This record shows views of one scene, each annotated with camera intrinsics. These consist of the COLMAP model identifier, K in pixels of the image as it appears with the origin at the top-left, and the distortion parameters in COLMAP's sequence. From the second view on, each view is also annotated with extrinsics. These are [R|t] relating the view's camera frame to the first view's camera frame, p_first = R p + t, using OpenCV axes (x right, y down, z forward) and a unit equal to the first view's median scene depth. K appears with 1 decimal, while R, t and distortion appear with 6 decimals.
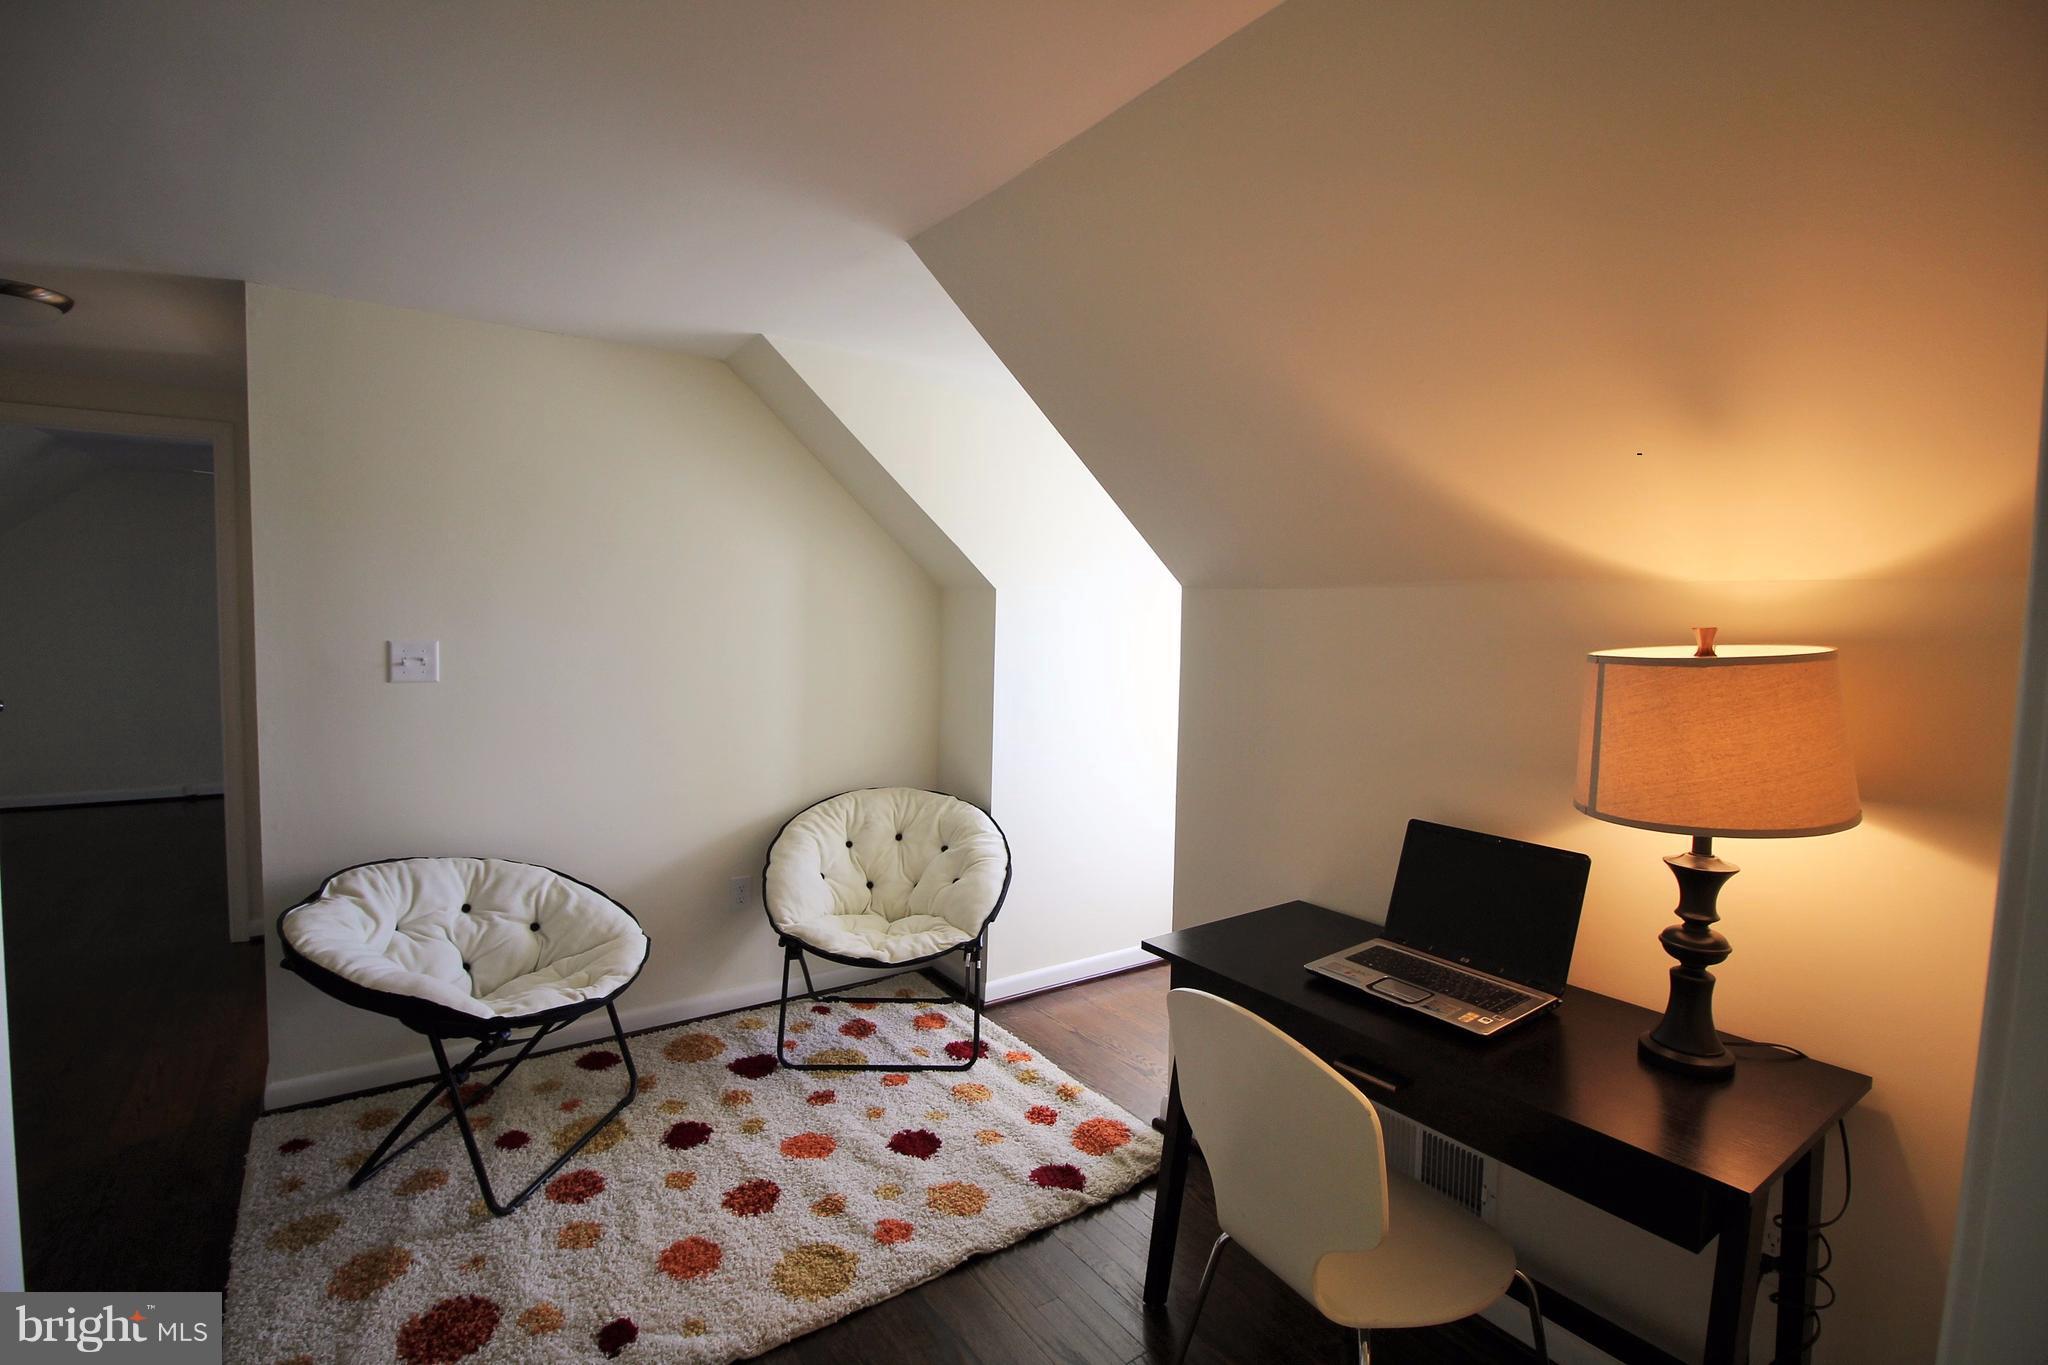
lens RADIAL K [[953.9, 0, 1027.5], [0, 953.9, 674.6], [0, 0, 1]] dist [0.001635, -0.014709]
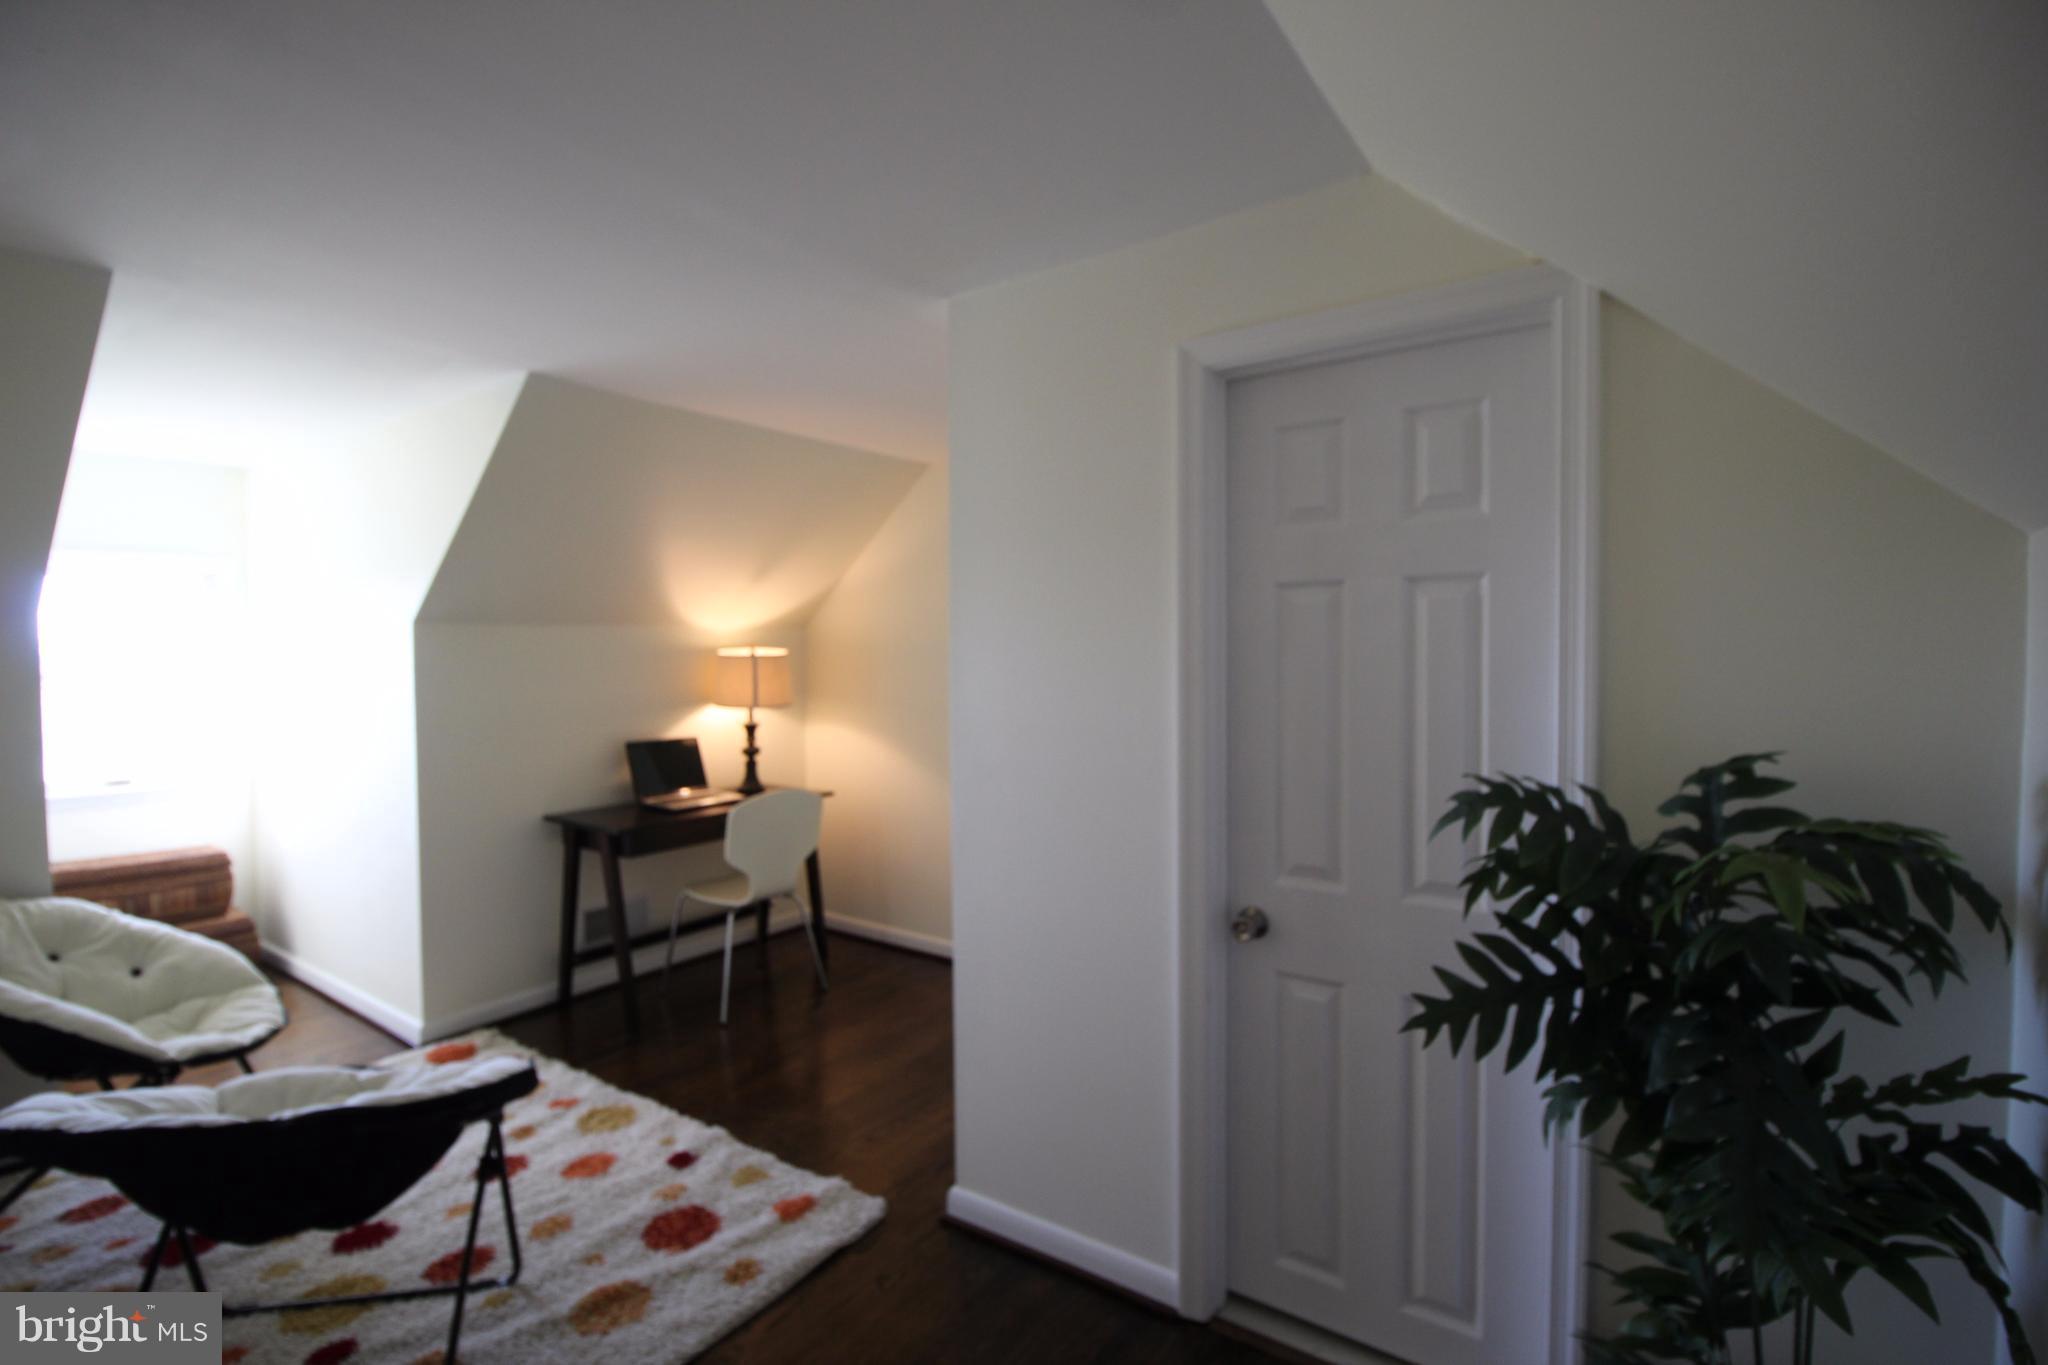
lens RADIAL K [[953.9, 0, 1027.5], [0, 953.9, 674.6], [0, 0, 1]] dist [0.001635, -0.014709]
pose [[-0.351411, -0.042297, 0.935266, -1.614131], [0.058103, 0.996068, 0.066878, -0.073867], [-0.934417, 0.077844, -0.347571, 0.807820]]
